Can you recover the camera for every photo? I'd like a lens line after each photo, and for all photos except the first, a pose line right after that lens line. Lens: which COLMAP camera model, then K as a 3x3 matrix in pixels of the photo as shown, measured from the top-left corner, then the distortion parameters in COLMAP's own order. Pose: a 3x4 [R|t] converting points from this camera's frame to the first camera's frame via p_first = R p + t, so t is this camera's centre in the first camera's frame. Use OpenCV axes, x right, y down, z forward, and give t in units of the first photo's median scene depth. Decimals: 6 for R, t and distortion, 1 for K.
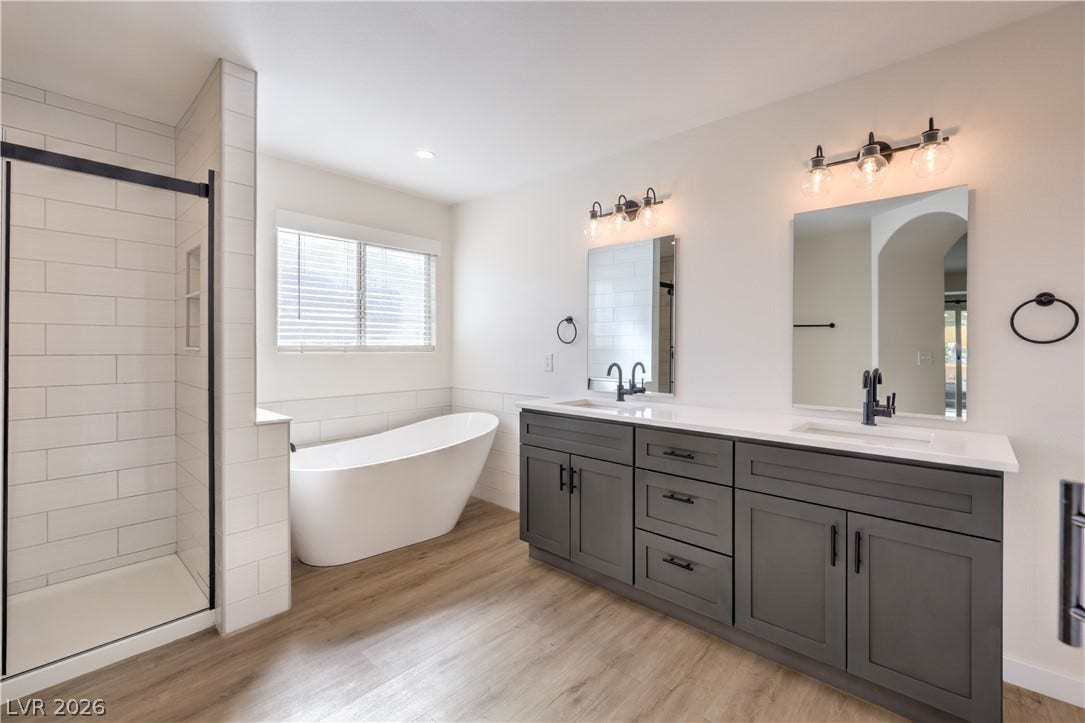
lens RADIAL K [[459.5, 0, 542.1], [0, 459.5, 345.4], [0, 0, 1]] dist [0.001184, 0.000297]
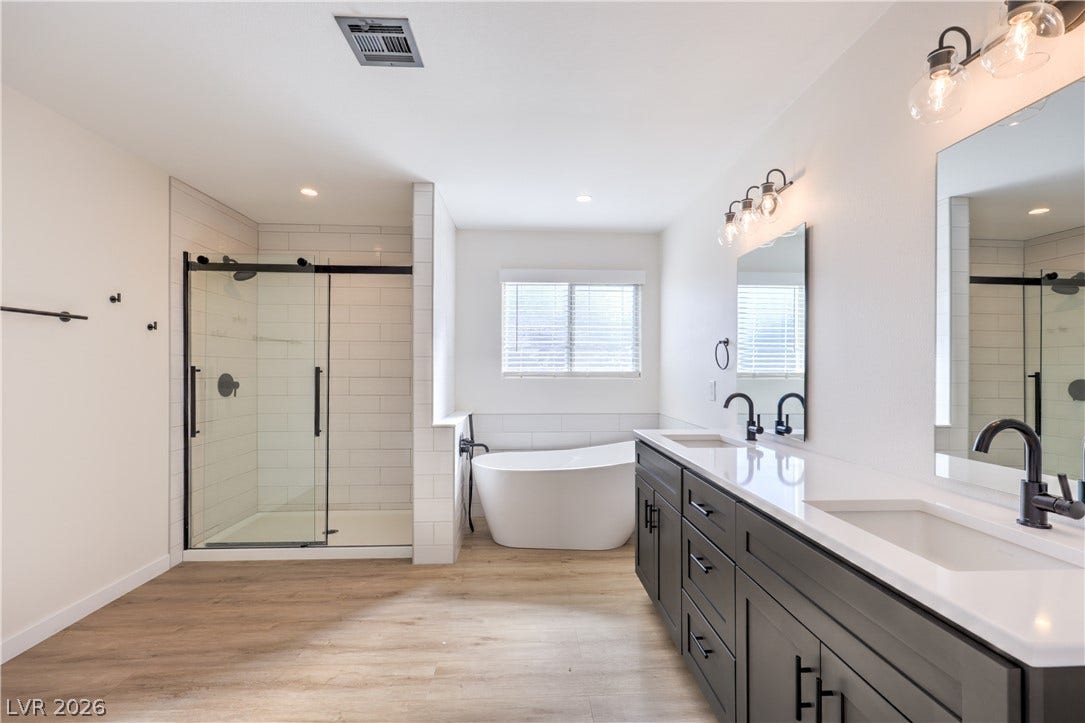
lens RADIAL K [[454.7, 0, 548.3], [0, 454.7, 366.3], [0, 0, 1]] dist [-0.001010, 0.000070]
pose [[0.713778, -0.007322, -0.700334, 0.454951], [-0.000365, 0.999941, -0.010827, -0.001176], [0.700372, 0.007984, 0.713734, 0.167264]]
